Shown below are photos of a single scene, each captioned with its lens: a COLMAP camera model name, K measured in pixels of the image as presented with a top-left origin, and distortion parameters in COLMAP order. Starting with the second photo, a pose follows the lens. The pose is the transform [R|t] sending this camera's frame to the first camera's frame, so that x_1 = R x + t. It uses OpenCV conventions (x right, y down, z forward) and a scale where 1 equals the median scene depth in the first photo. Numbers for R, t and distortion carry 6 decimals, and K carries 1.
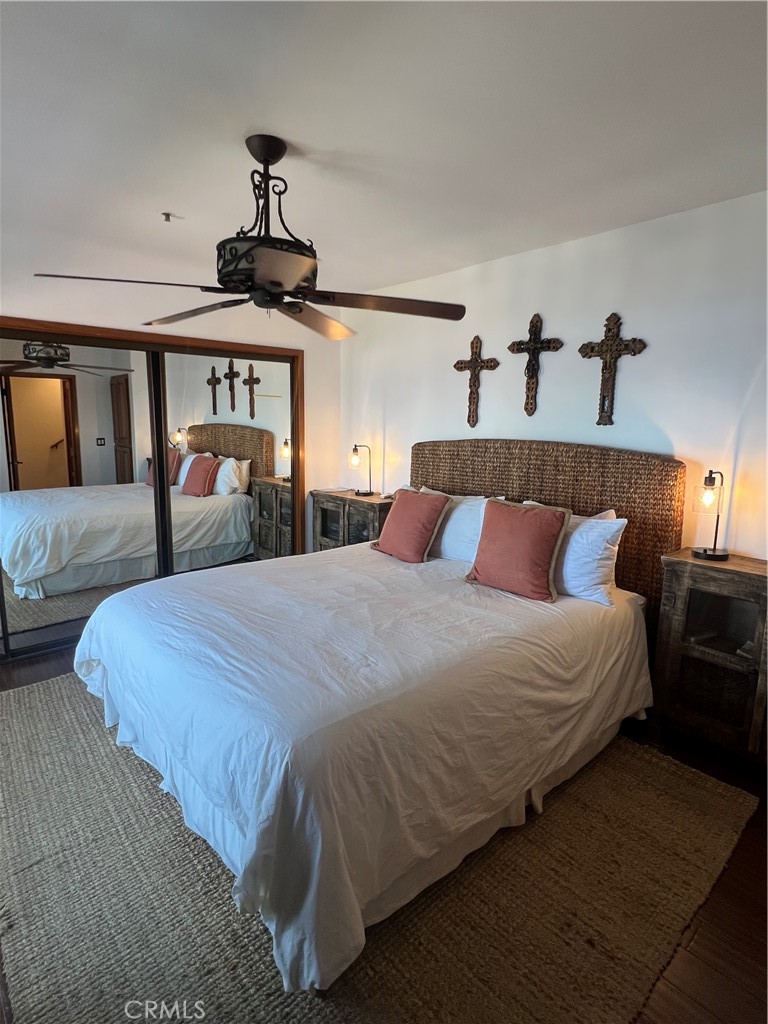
lens RADIAL K [[537.3, 0, 379.4], [0, 537.3, 509.6], [0, 0, 1]] dist [-0.018055, 0.002298]
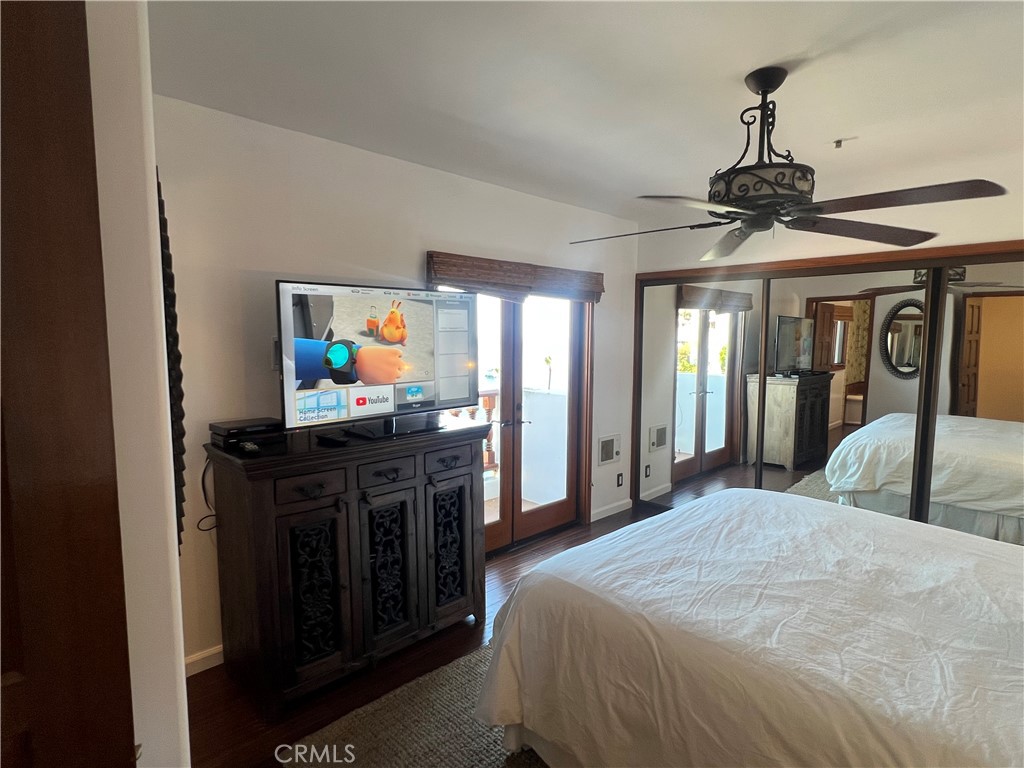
lens RADIAL K [[537.3, 0, 508.8], [0, 537.3, 386.8], [0, 0, 1]] dist [-0.018055, 0.002298]
pose [[0.024265, 0.083850, -0.996183, 0.535452], [-0.175181, 0.981415, 0.078340, -0.056139], [0.984237, 0.172611, 0.038503, 0.361831]]
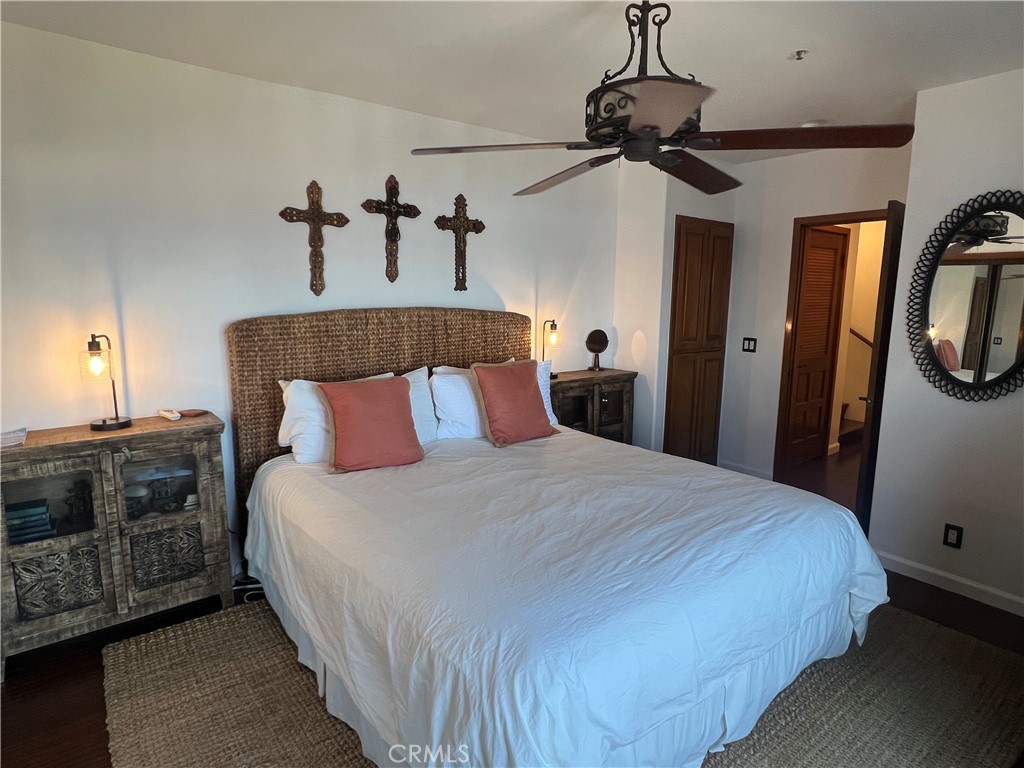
lens RADIAL K [[572.0, 0, 509.9], [0, 572.0, 390.8], [0, 0, 1]] dist [-0.003468, 0.002266]
pose [[0.069872, -0.193561, 0.978597, -0.801985], [0.153107, 0.971452, 0.181216, -0.149970], [-0.985736, 0.137168, 0.097513, 0.776141]]
